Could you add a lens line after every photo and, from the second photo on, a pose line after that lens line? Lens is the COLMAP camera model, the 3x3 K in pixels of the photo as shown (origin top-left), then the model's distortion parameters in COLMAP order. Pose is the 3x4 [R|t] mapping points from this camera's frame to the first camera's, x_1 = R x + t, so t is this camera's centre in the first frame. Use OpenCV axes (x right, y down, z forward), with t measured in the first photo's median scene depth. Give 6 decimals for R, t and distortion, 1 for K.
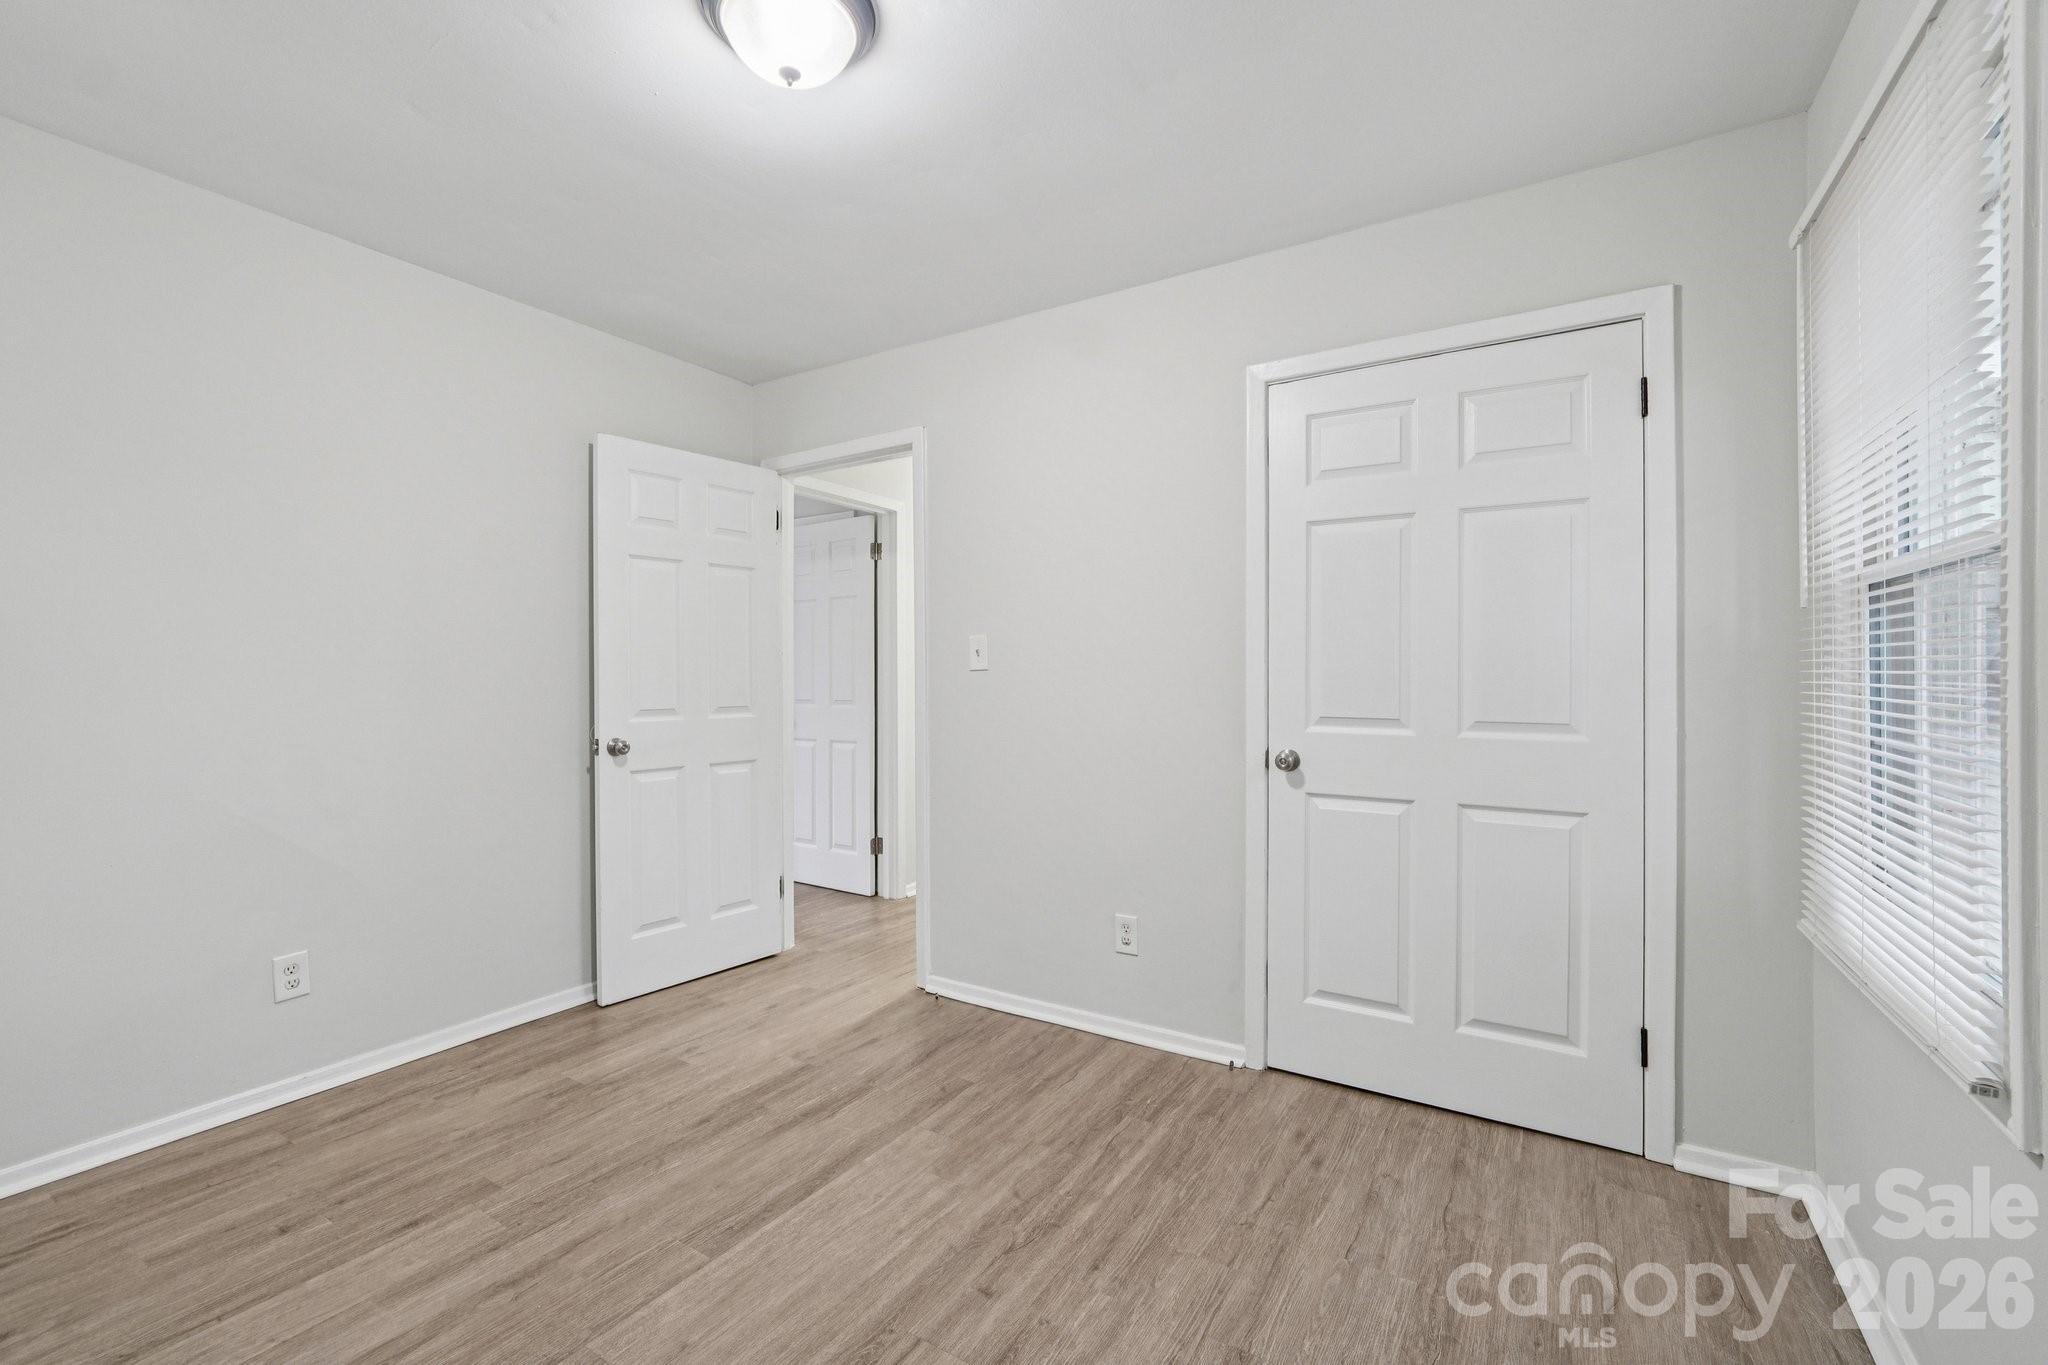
lens RADIAL K [[866.1, 0, 1023.6], [0, 866.1, 676.4], [0, 0, 1]] dist [-0.010422, 0.001231]
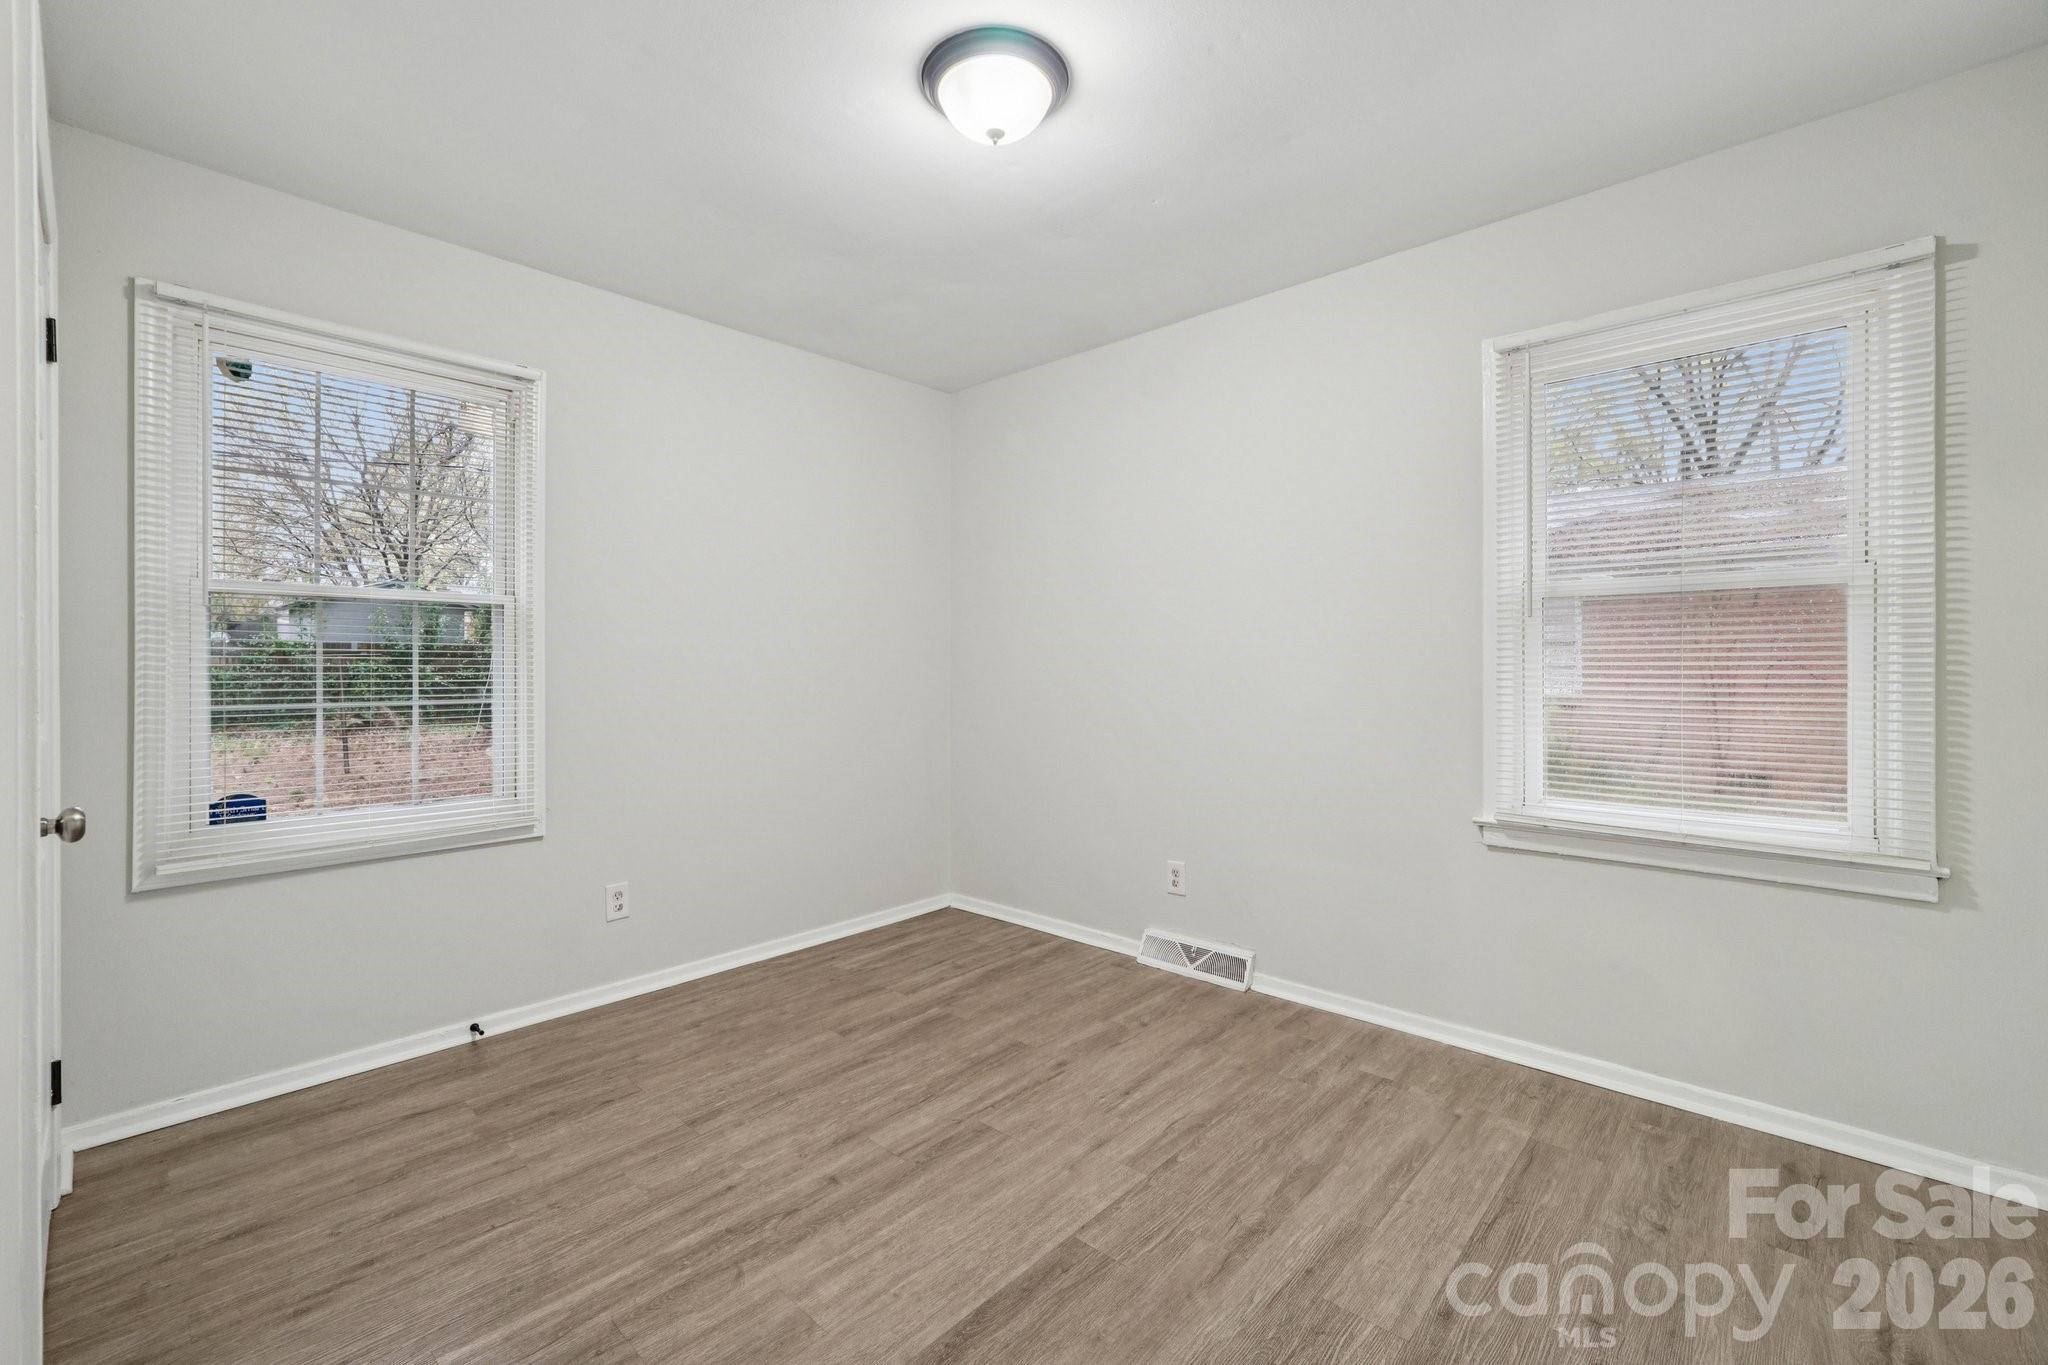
lens RADIAL K [[866.1, 0, 1022.7], [0, 866.1, 672.1], [0, 0, 1]] dist [-0.010422, 0.001231]
pose [[-0.982307, 0.001058, 0.187275, -0.467918], [0.002688, 0.999961, 0.008449, 0.008000], [-0.187259, 0.008802, -0.982271, 1.893084]]
